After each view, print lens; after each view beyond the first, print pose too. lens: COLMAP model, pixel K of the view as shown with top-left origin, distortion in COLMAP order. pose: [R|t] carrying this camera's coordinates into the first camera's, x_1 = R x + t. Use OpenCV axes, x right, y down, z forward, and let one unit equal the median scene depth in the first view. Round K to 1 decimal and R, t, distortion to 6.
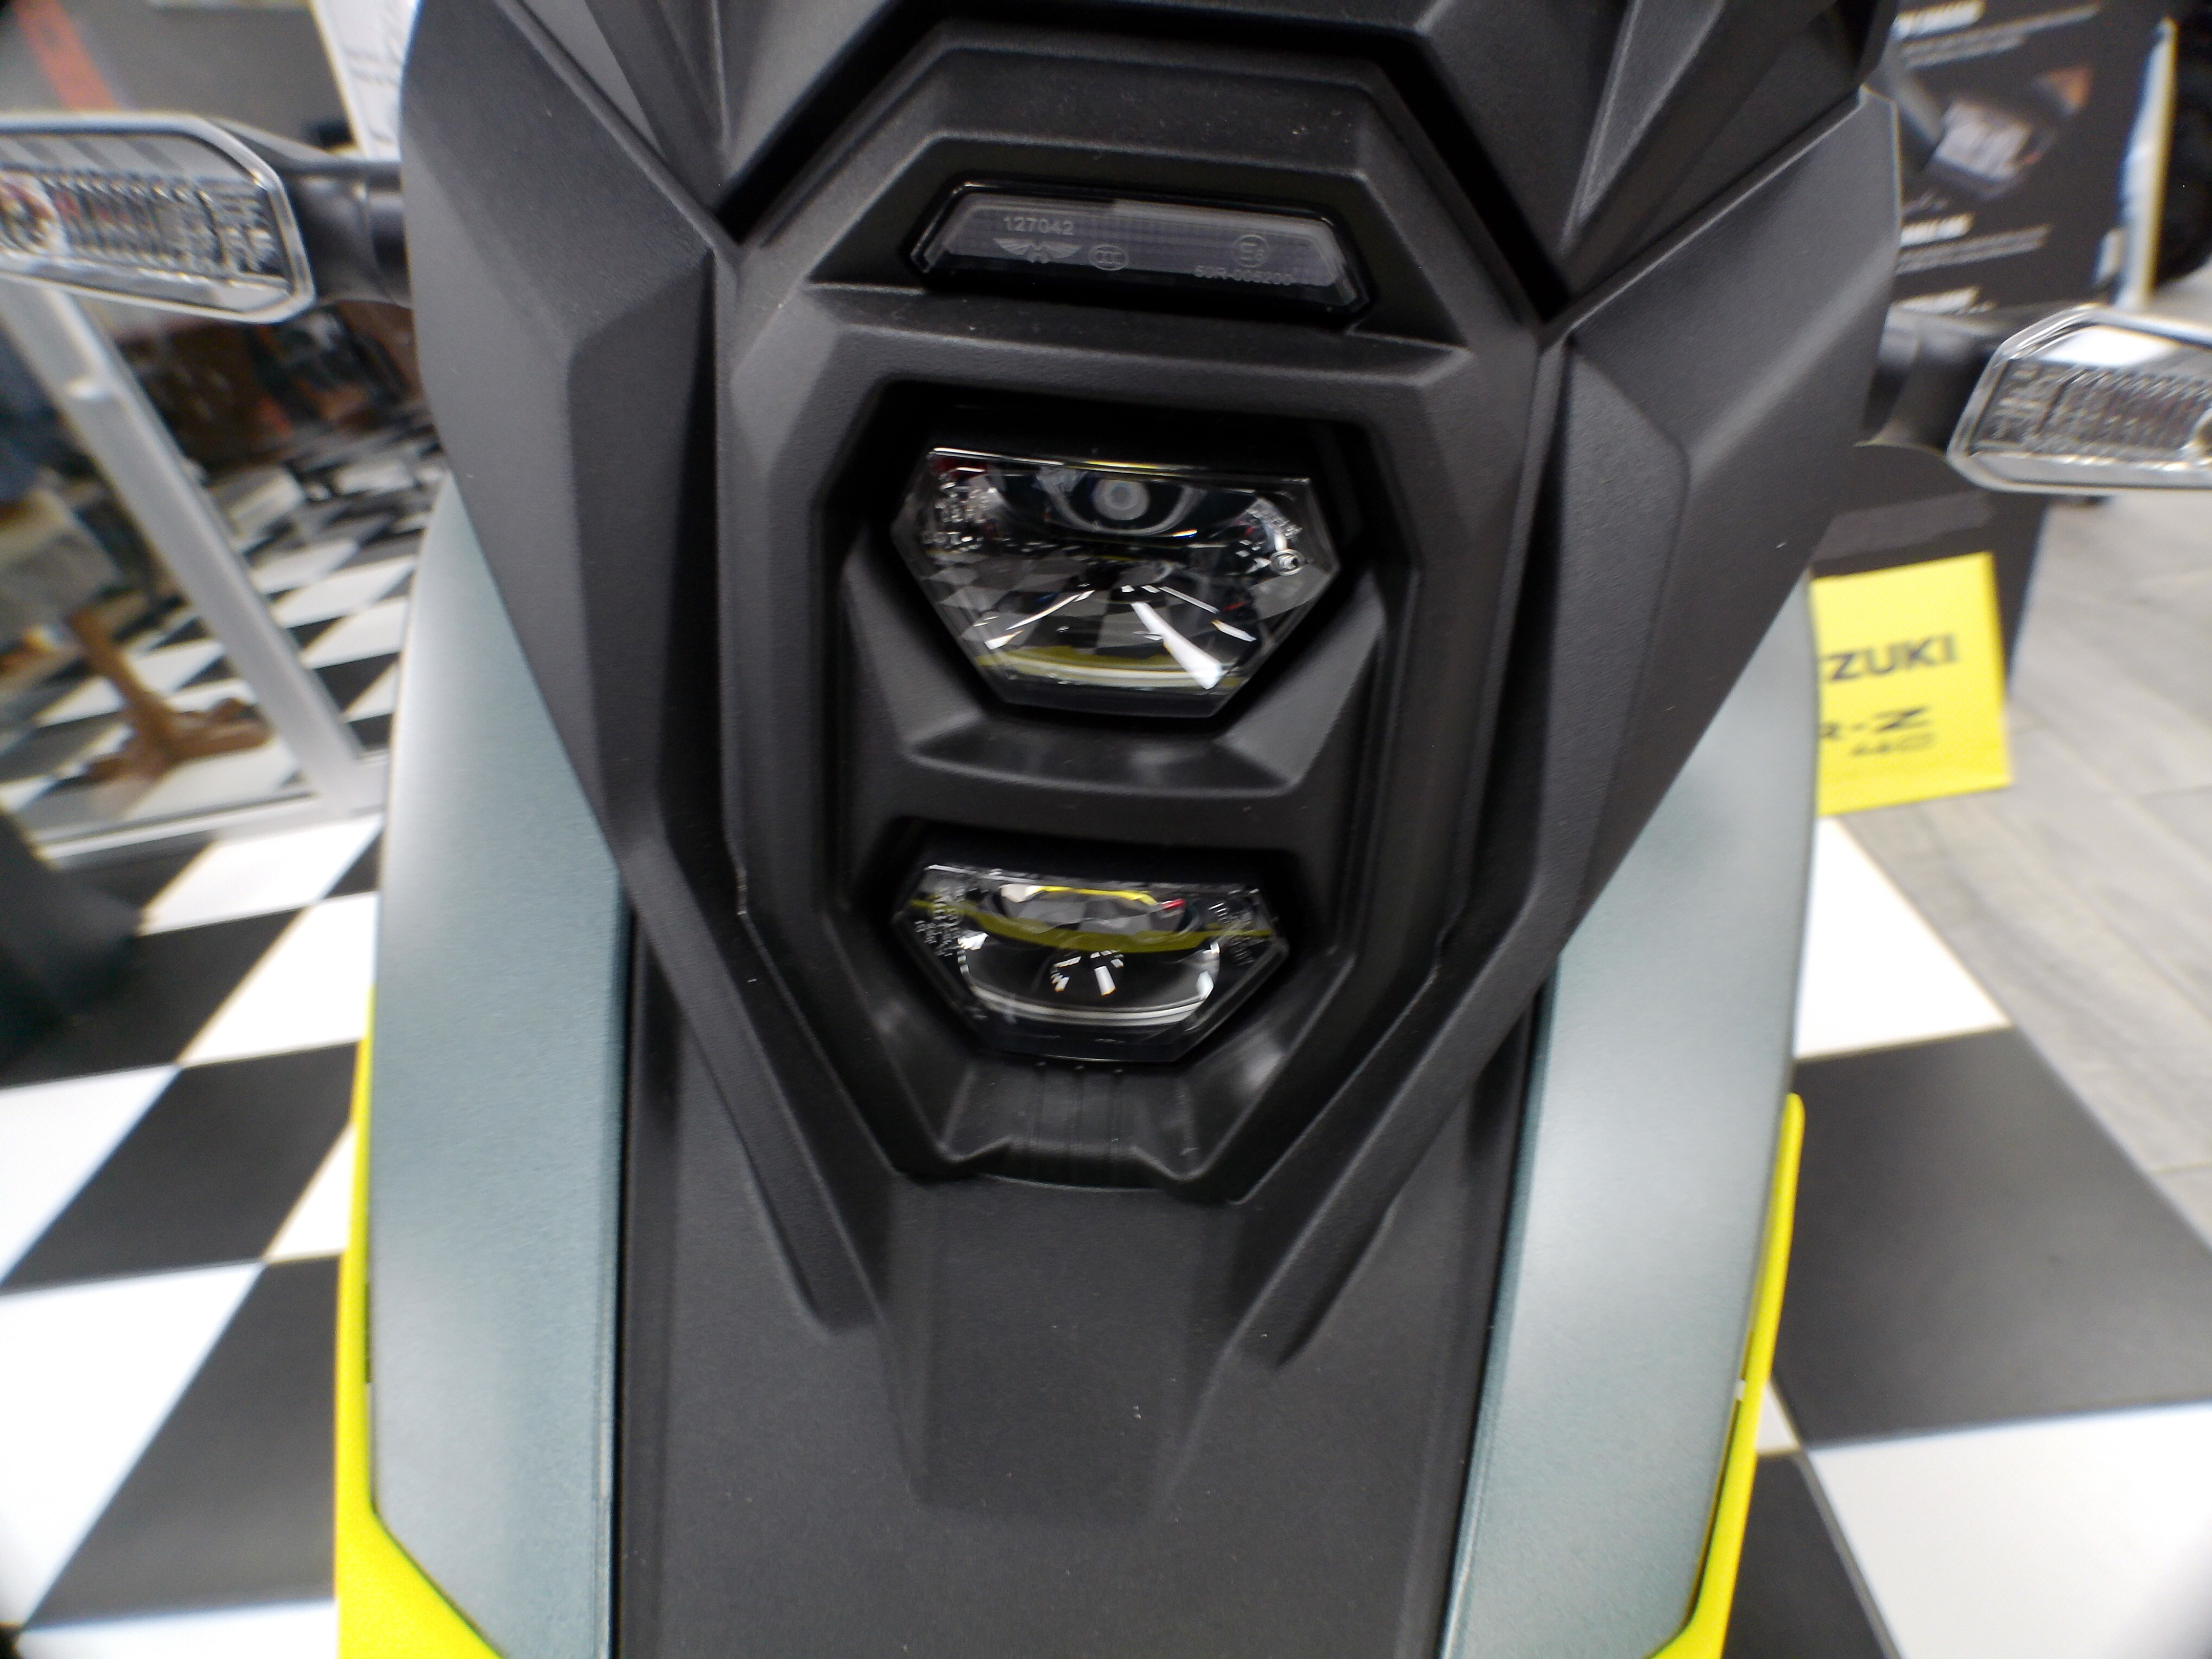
lens RADIAL K [[1207.1, 0, 1106.0], [0, 1207.1, 829.5], [0, 0, 1]] dist [-0.069162, 0.037350]
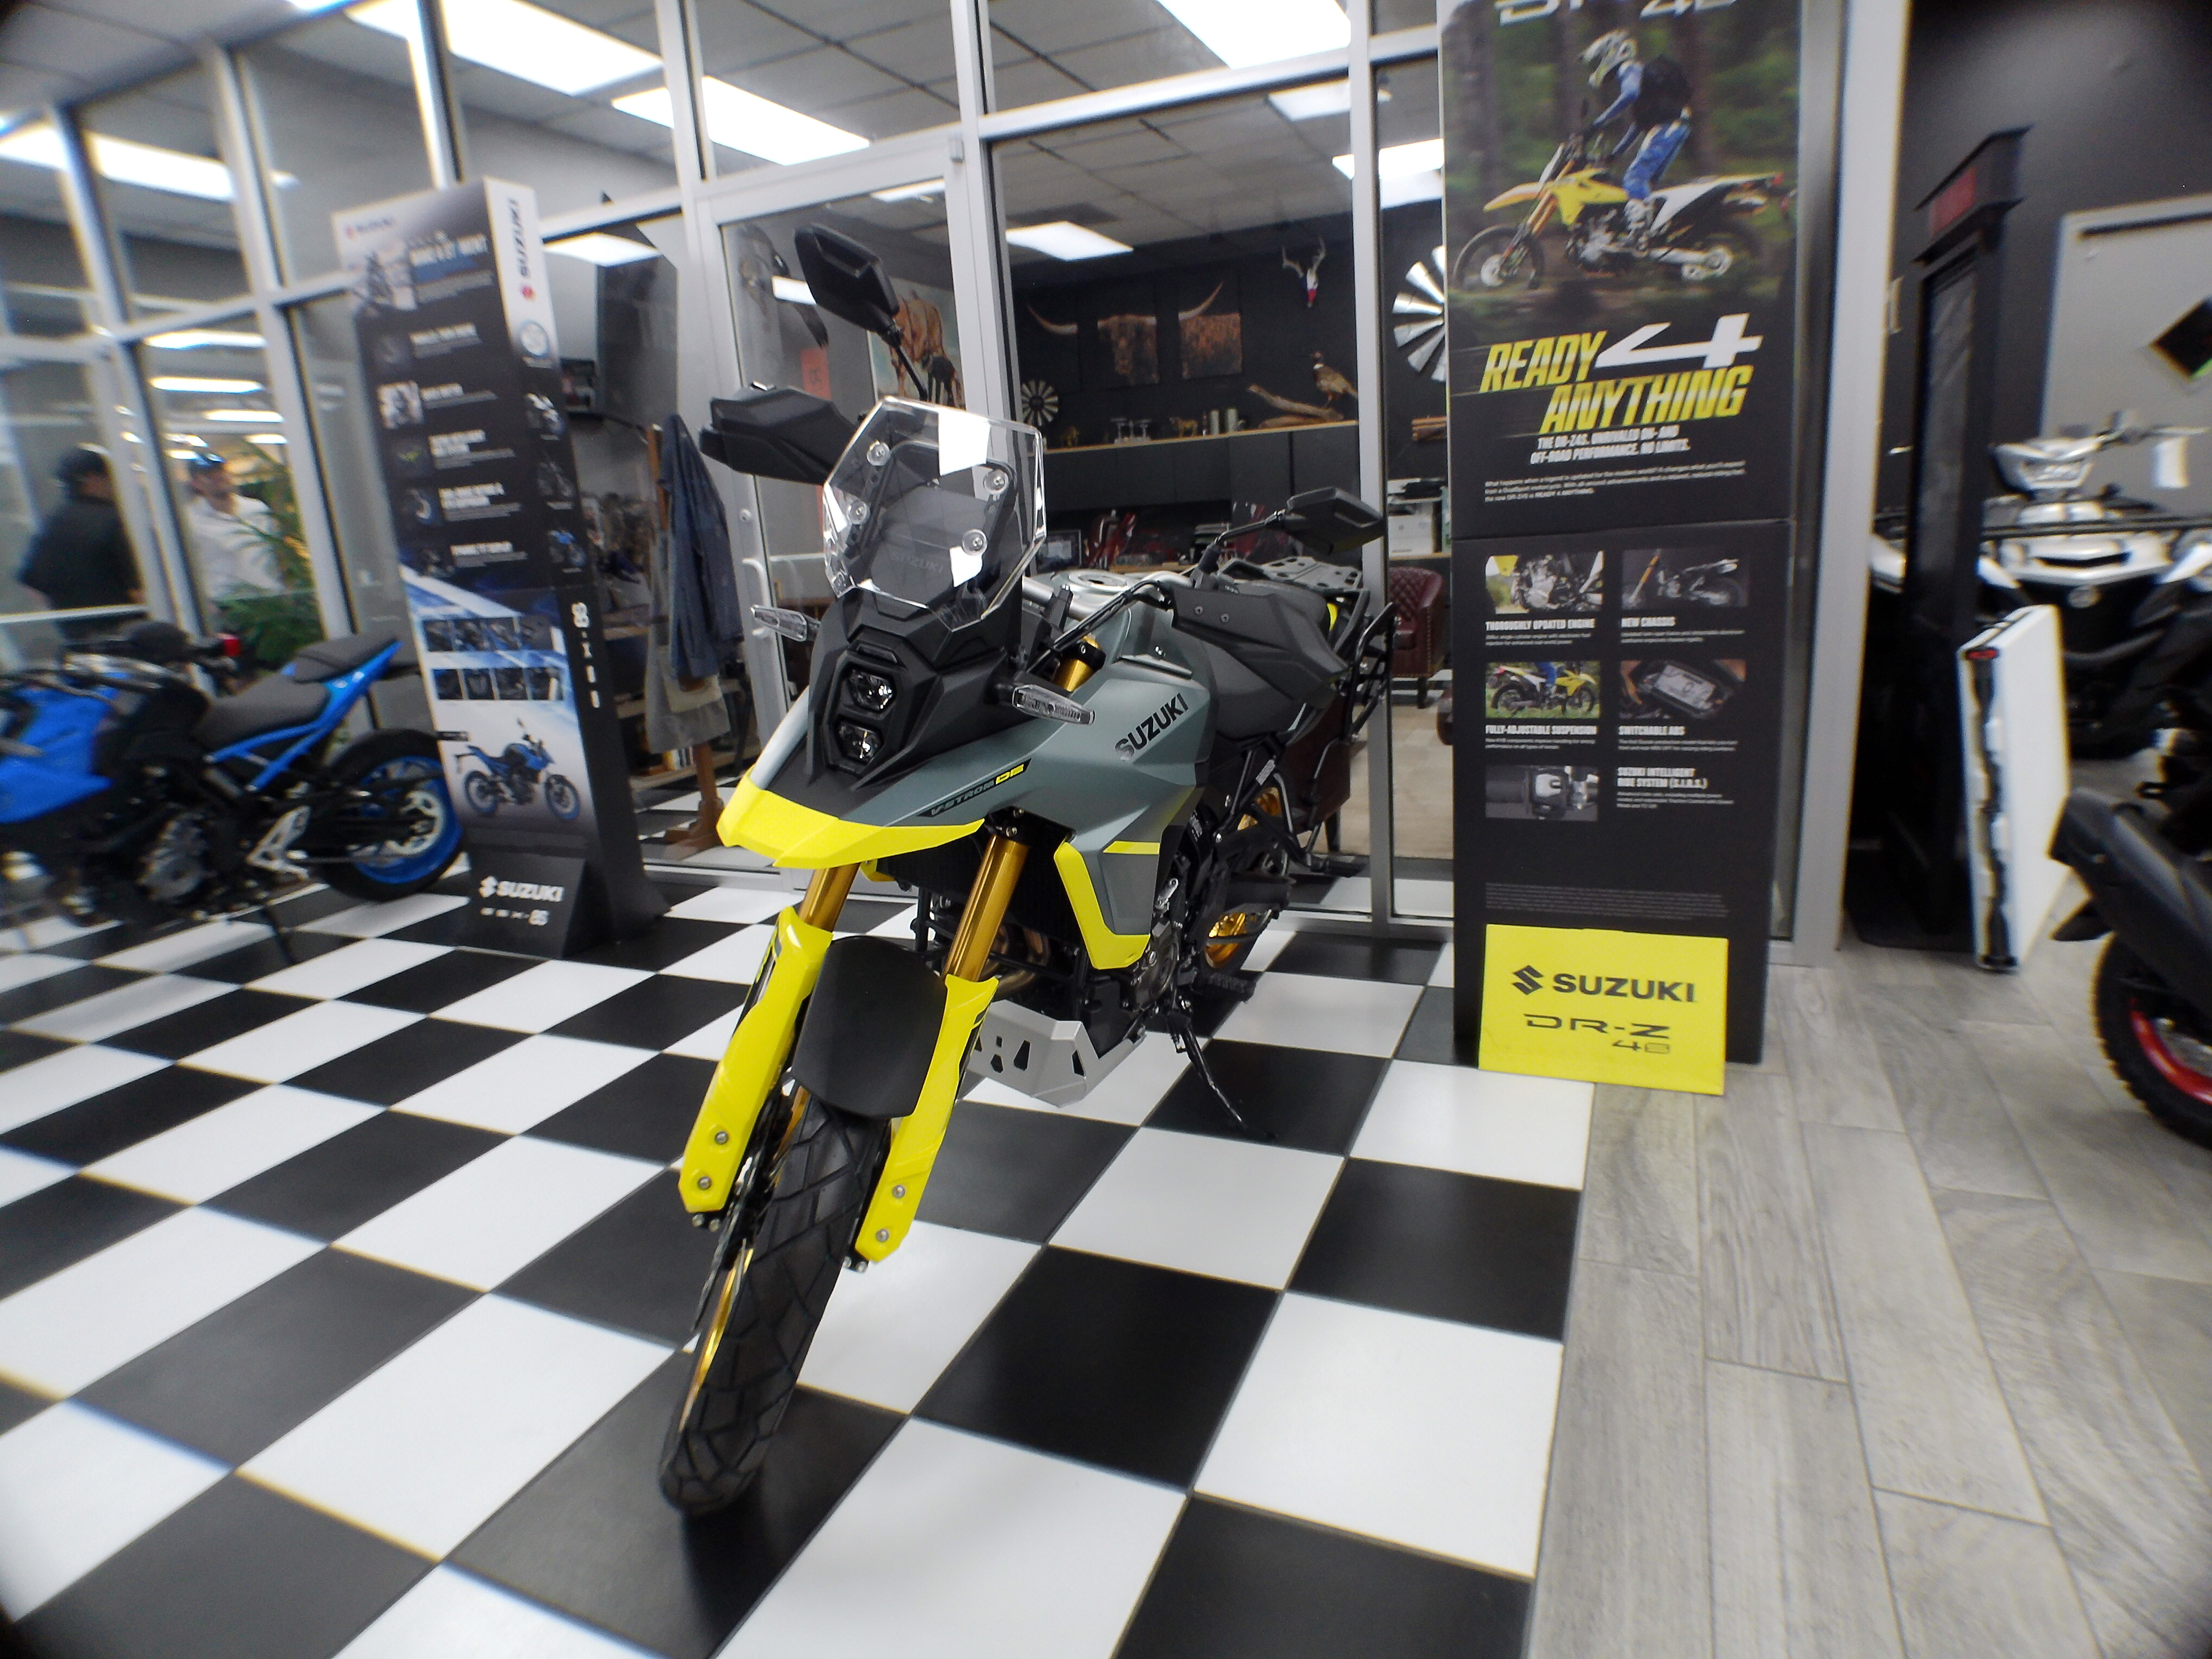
lens RADIAL K [[1207.1, 0, 1106.0], [0, 1207.1, 829.5], [0, 0, 1]] dist [-0.069162, 0.037350]
pose [[0.899980, 0.232345, -0.368853, 0.554080], [-0.327723, 0.918559, -0.221012, 0.232652], [0.287462, 0.319788, 0.902829, -0.645930]]
